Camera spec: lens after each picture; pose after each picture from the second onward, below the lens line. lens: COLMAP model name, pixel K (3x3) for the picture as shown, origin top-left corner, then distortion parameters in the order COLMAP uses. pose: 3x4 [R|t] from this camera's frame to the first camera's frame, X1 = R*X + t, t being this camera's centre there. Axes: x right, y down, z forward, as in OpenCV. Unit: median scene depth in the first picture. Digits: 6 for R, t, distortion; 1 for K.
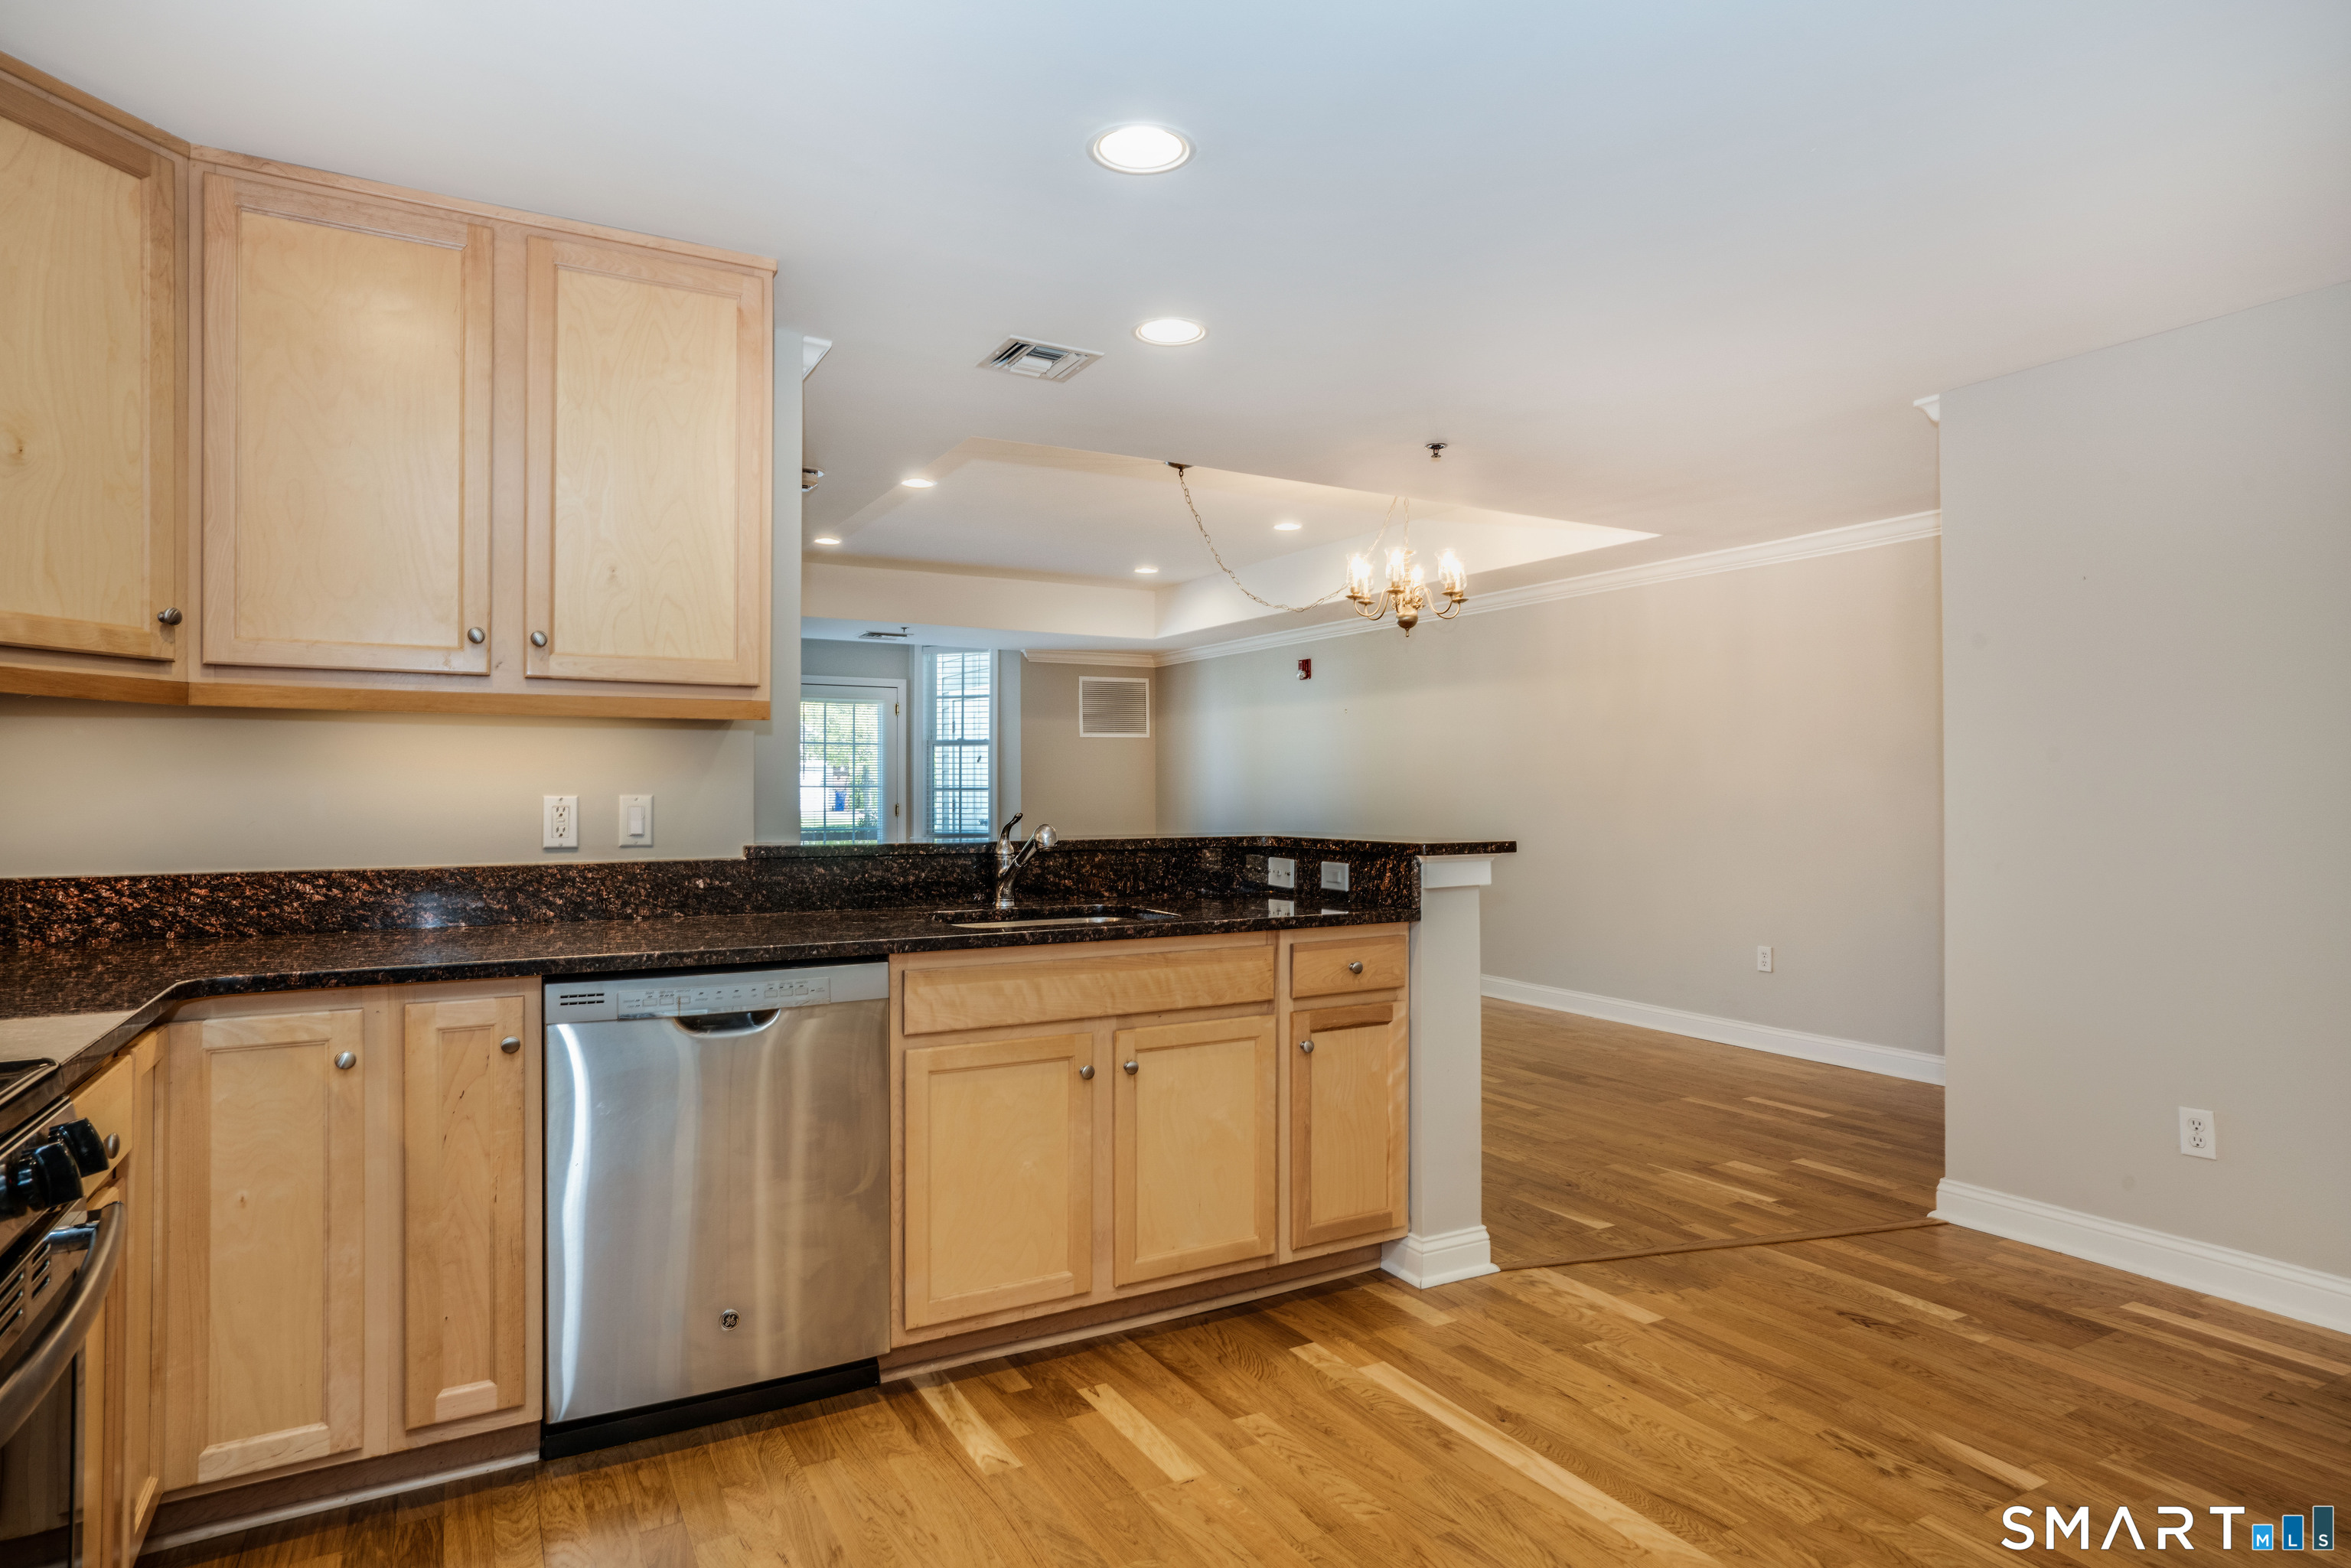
lens RADIAL K [[1298.5, 0, 1163.1], [0, 1298.5, 785.4], [0, 0, 1]] dist [-0.019968, 0.007645]
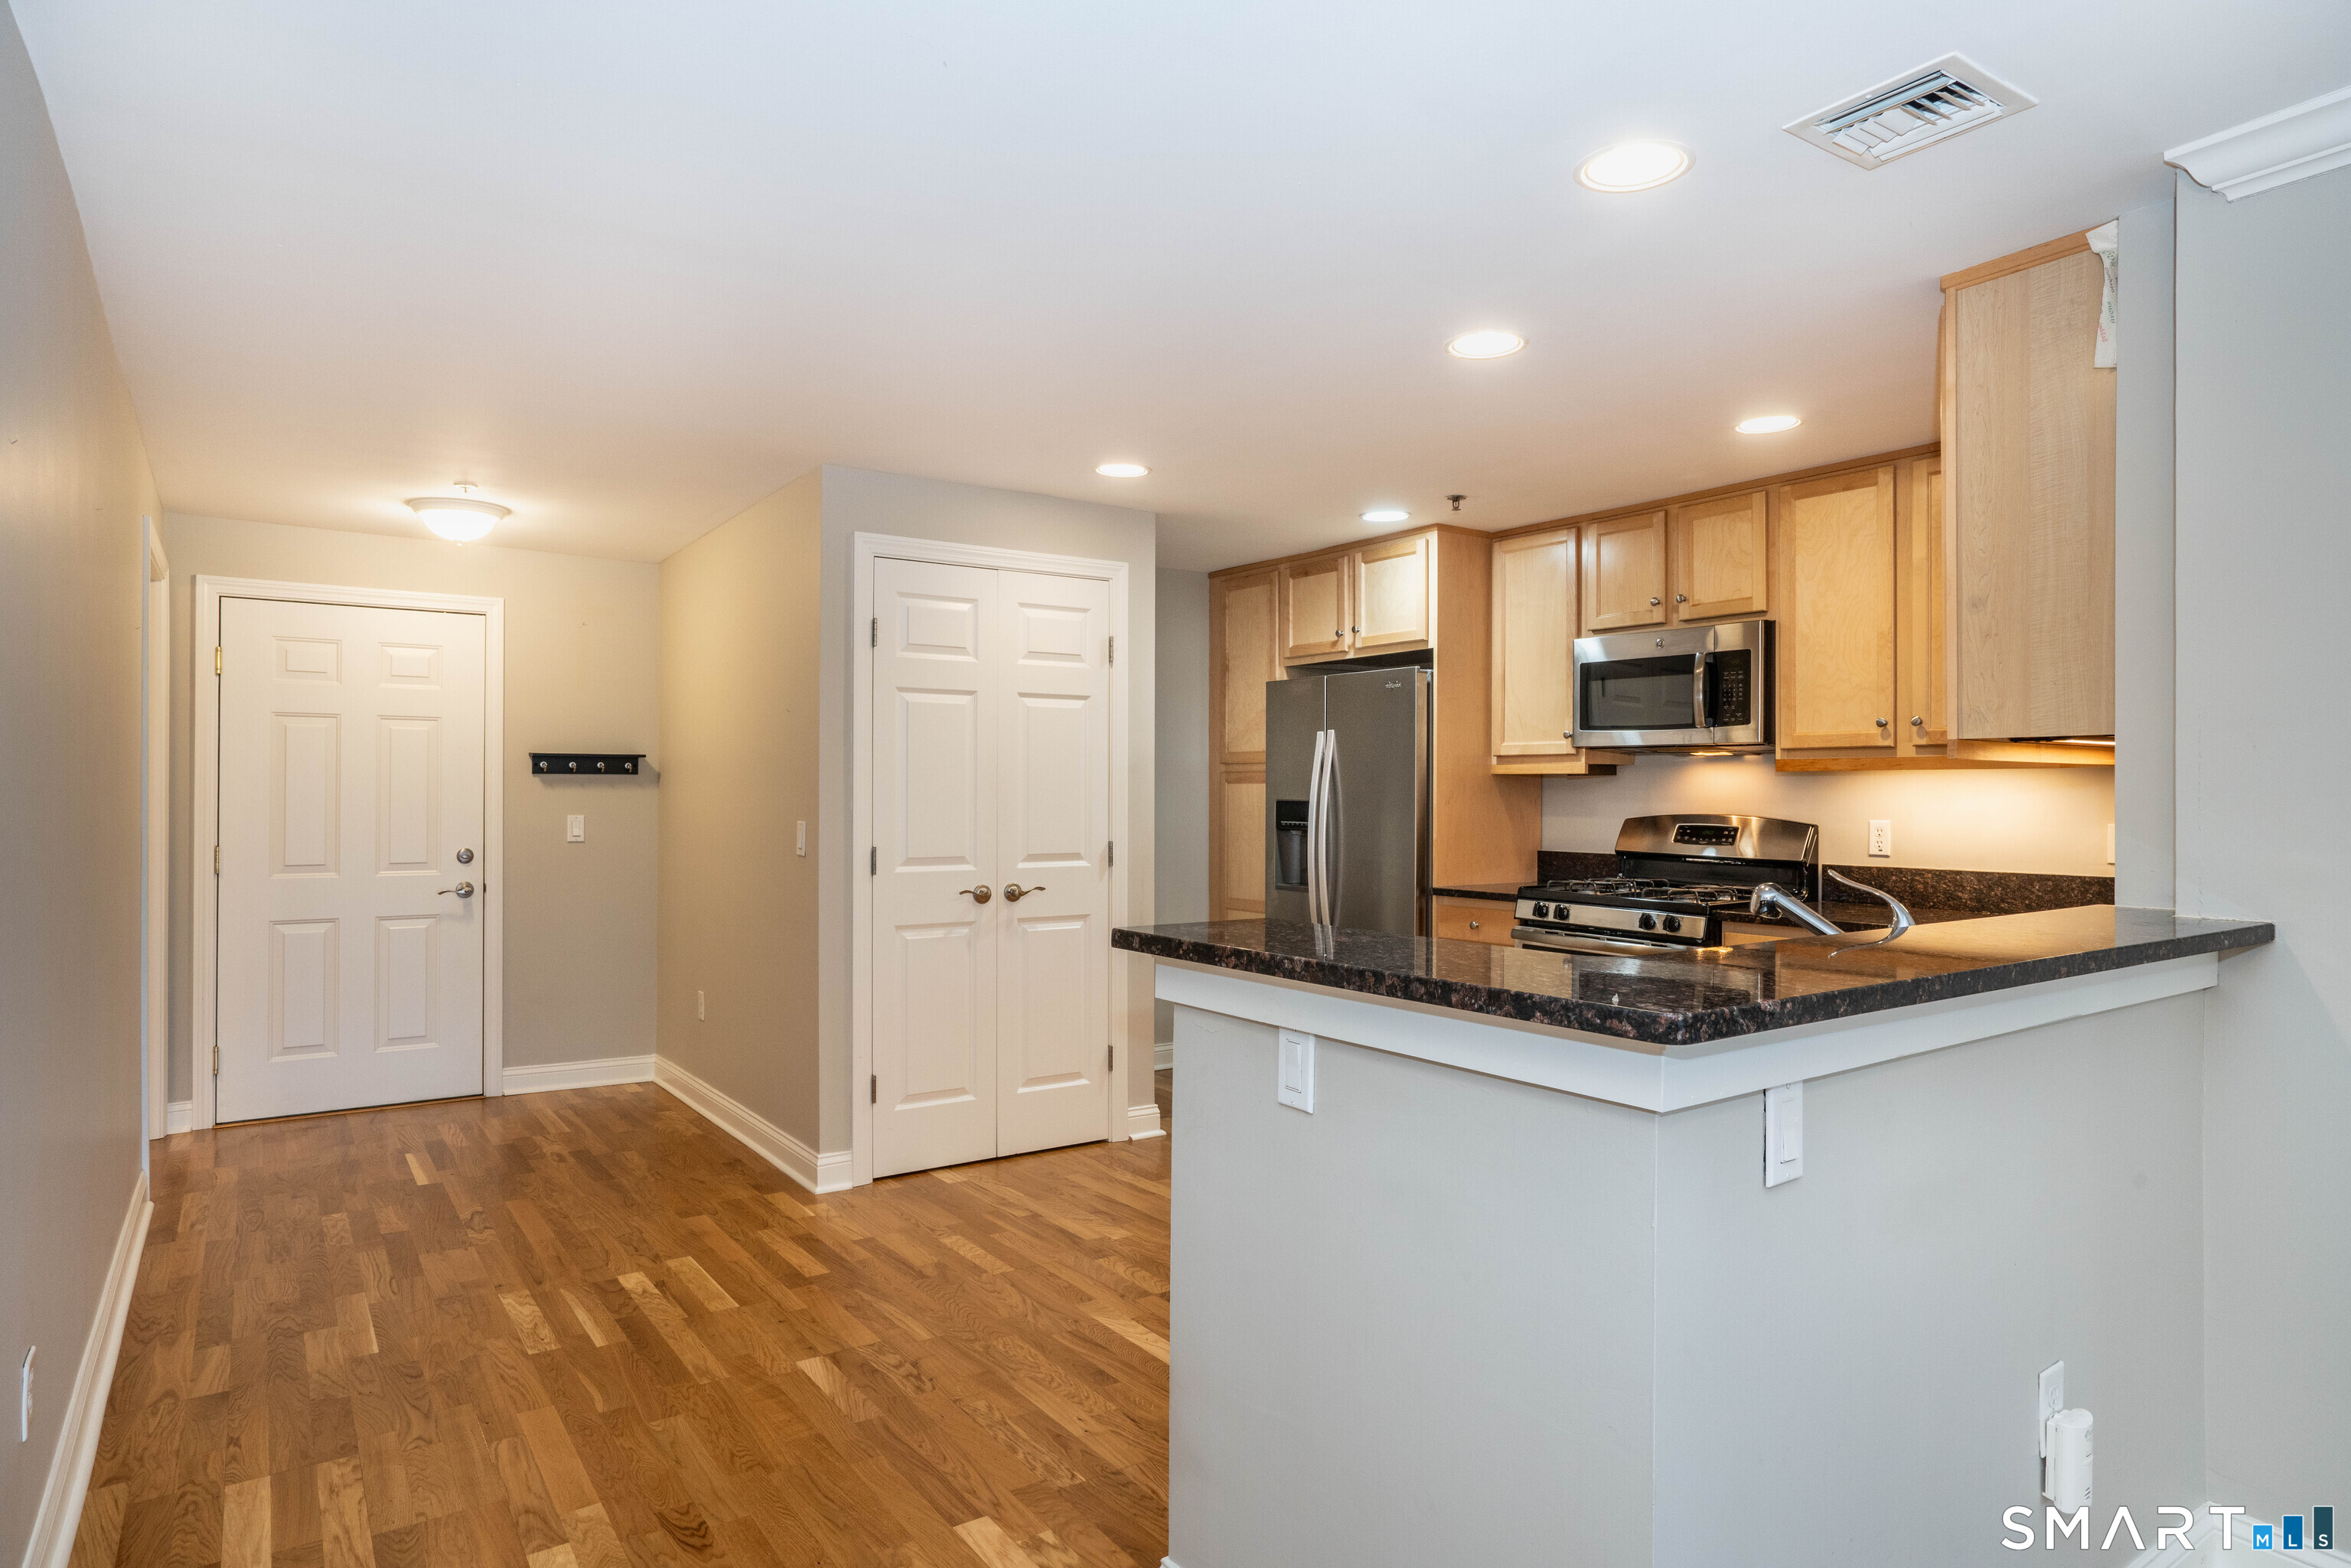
lens RADIAL K [[1337.6, 0, 1175.1], [0, 1337.6, 787.1], [0, 0, 1]] dist [-0.014265, 0.008003]
pose [[-0.994681, -0.003088, -0.102960, 0.343865], [-0.001991, 0.999940, -0.010754, -0.016455], [0.102987, -0.010492, -0.994627, 1.815484]]
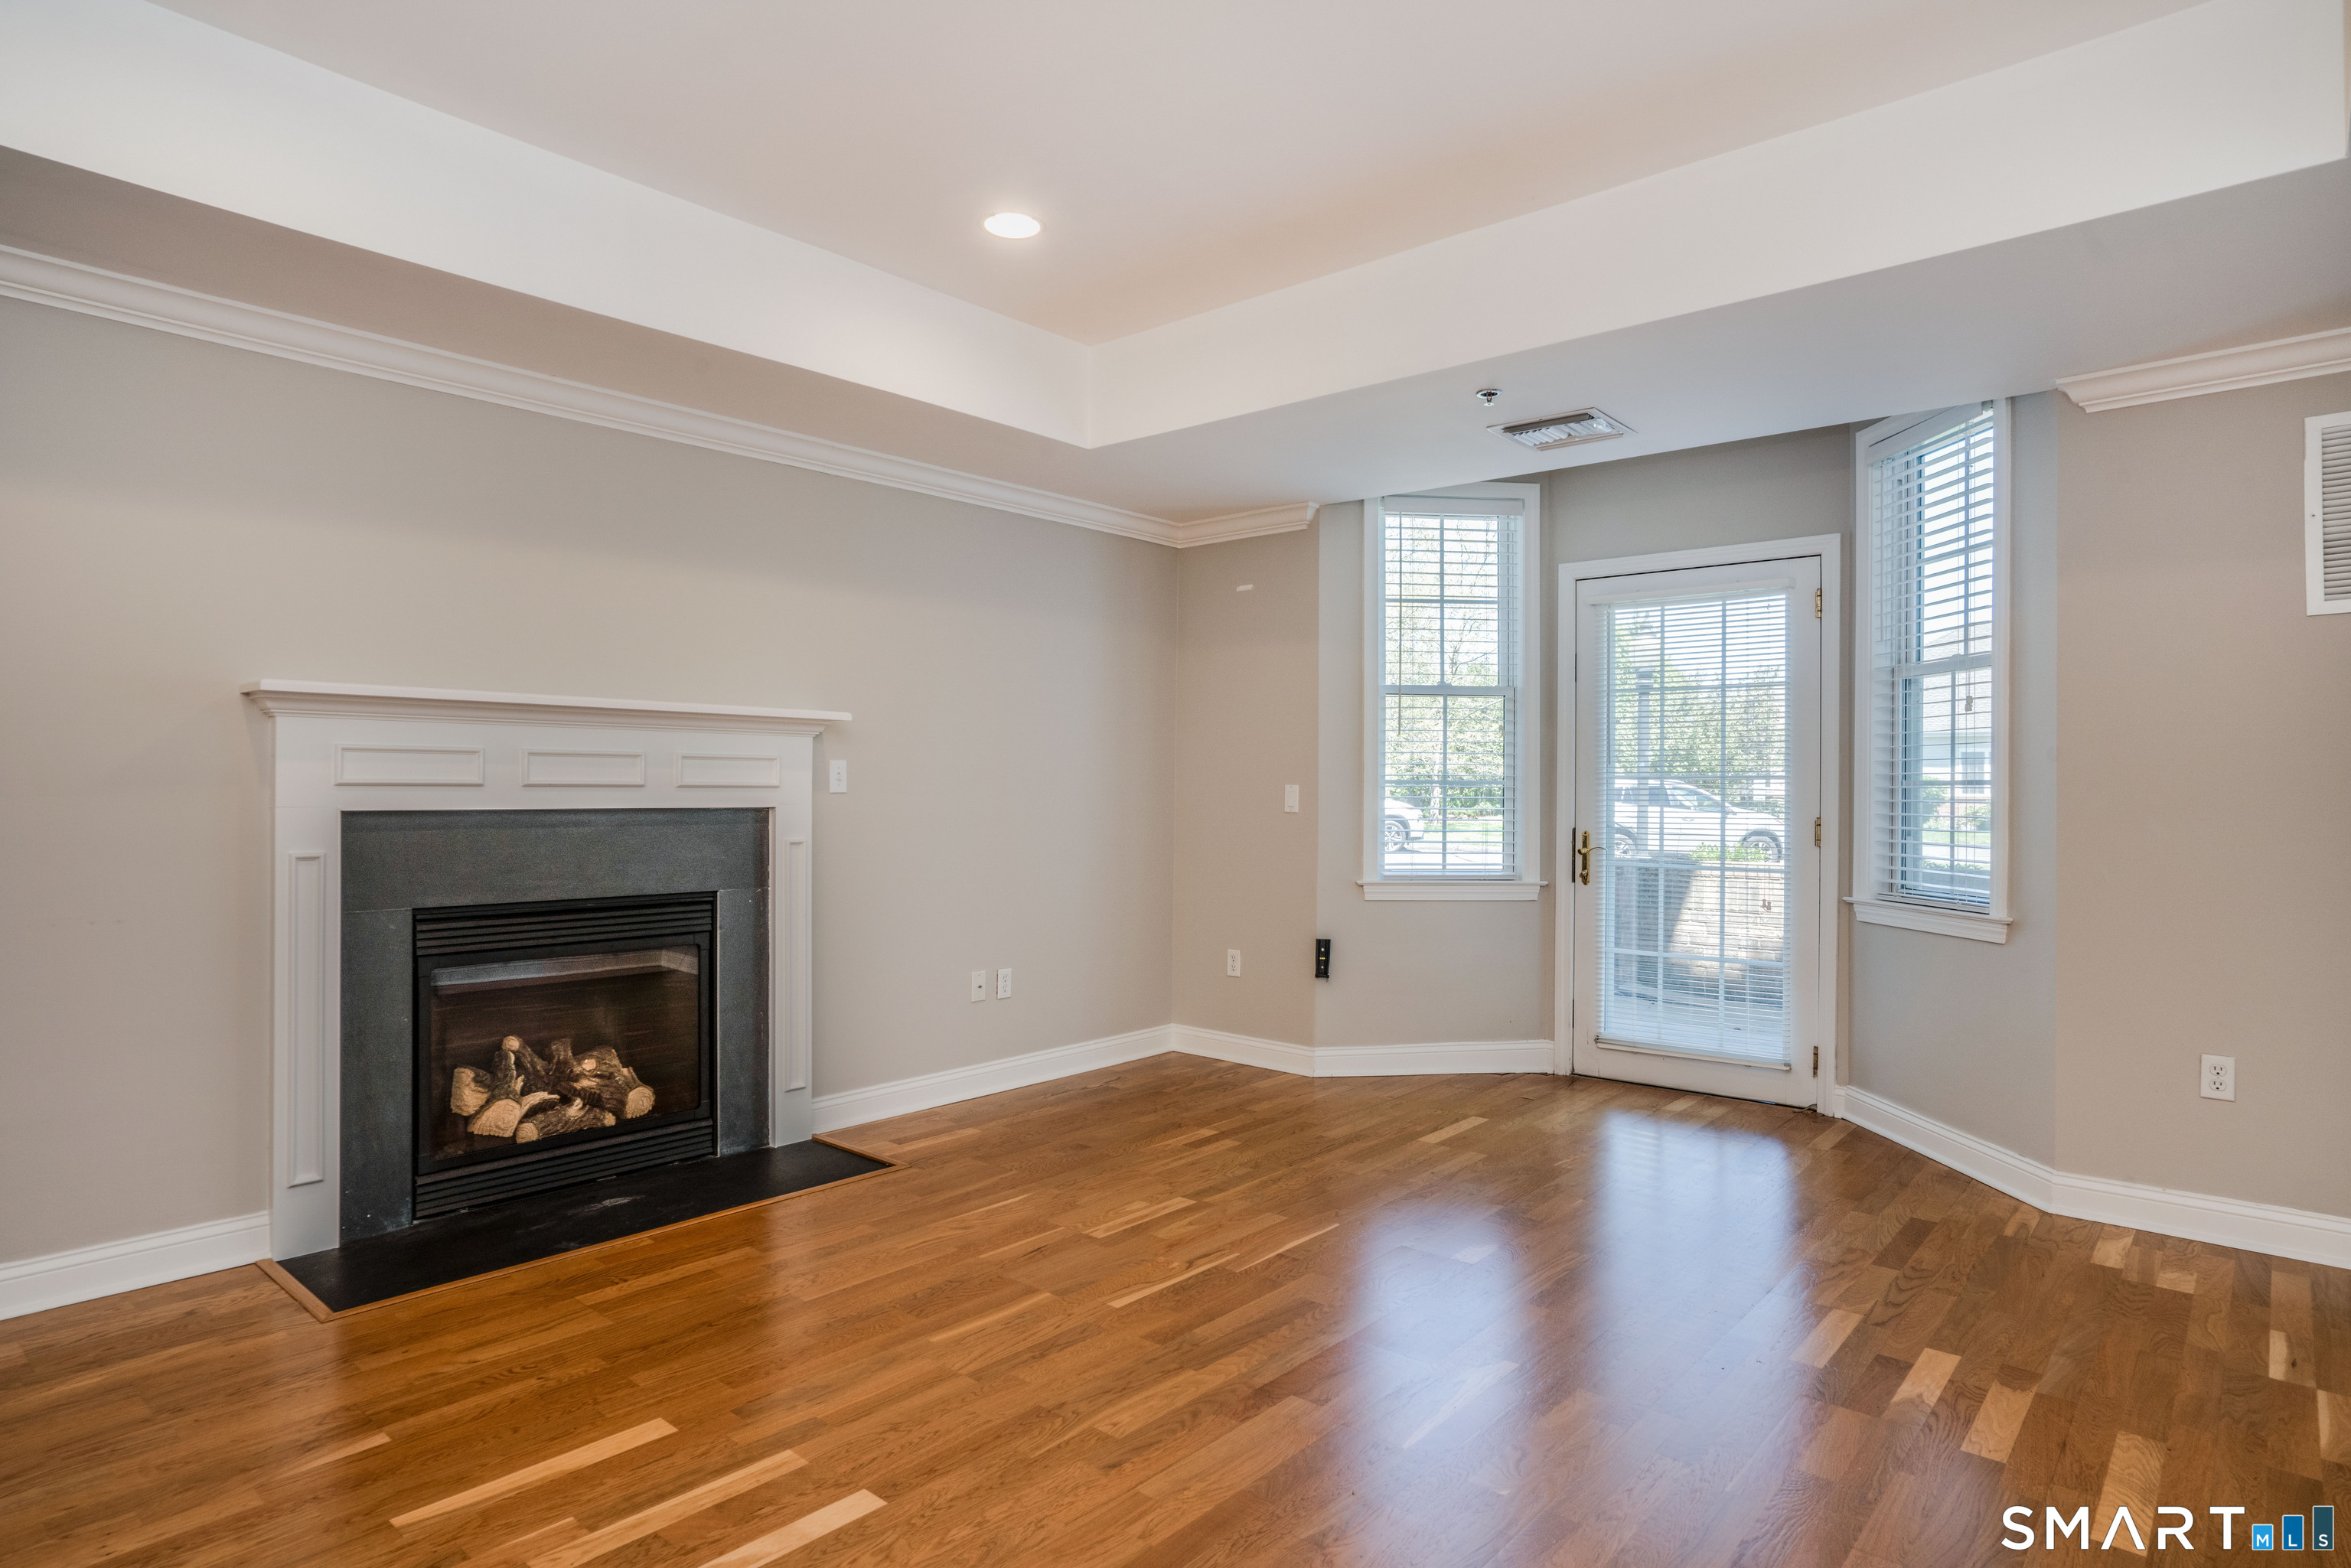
lens RADIAL K [[1298.5, 0, 1173.4], [0, 1298.5, 786.2], [0, 0, 1]] dist [-0.019968, 0.007645]
pose [[0.345163, -0.002026, -0.938541, 0.481163], [-0.003166, 0.999989, -0.003323, 0.019847], [0.938538, 0.004118, 0.345153, 2.402600]]
